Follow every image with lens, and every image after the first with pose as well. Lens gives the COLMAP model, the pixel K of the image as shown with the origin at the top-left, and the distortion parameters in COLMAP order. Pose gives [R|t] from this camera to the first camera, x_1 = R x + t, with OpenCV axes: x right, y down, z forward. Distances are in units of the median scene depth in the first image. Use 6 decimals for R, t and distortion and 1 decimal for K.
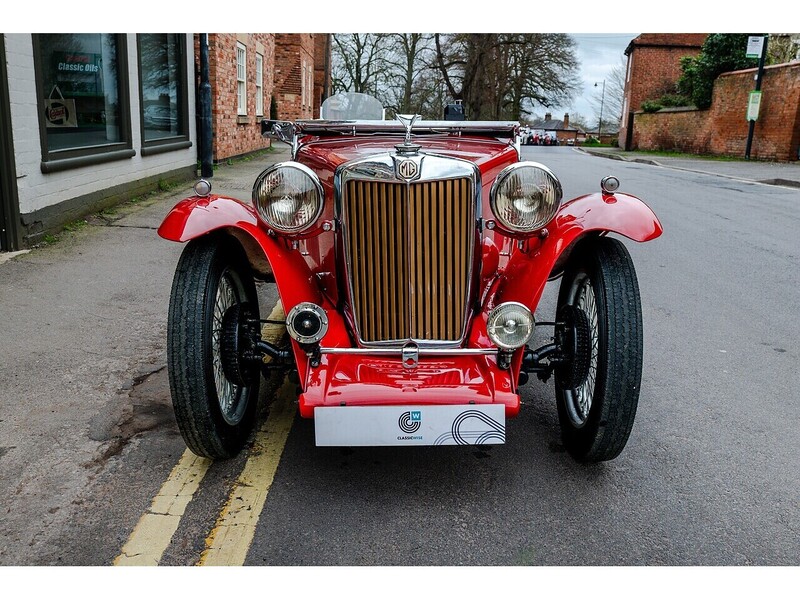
lens RADIAL K [[693.5, 0, 375.6], [0, 693.5, 298.5], [0, 0, 1]] dist [-0.001943, 0.000983]
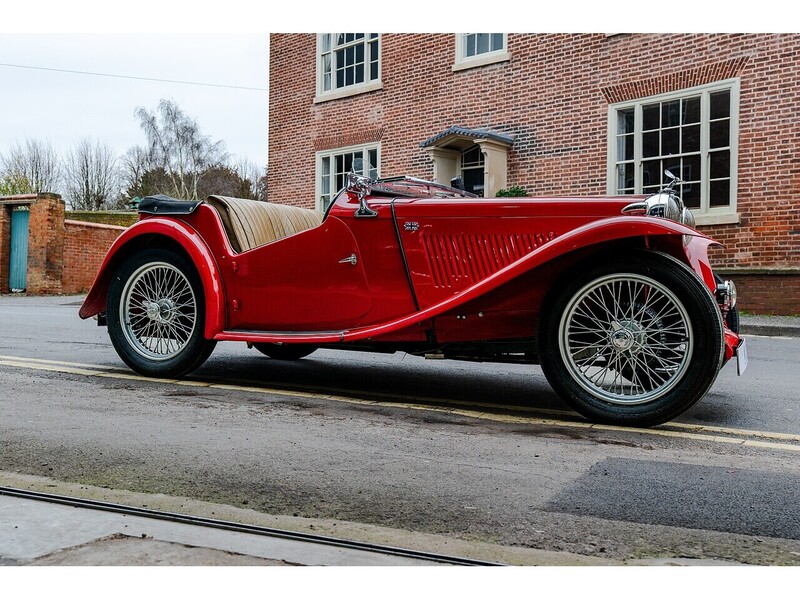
lens RADIAL K [[816.8, 0, 292.4], [0, 816.8, 300.5], [0, 0, 1]] dist [-0.000531, 0.002053]
pose [[0.480647, -0.015733, 0.876773, -1.881565], [0.201608, 0.975039, -0.093025, 0.019074], [-0.853424, 0.221477, 0.471822, 0.849446]]
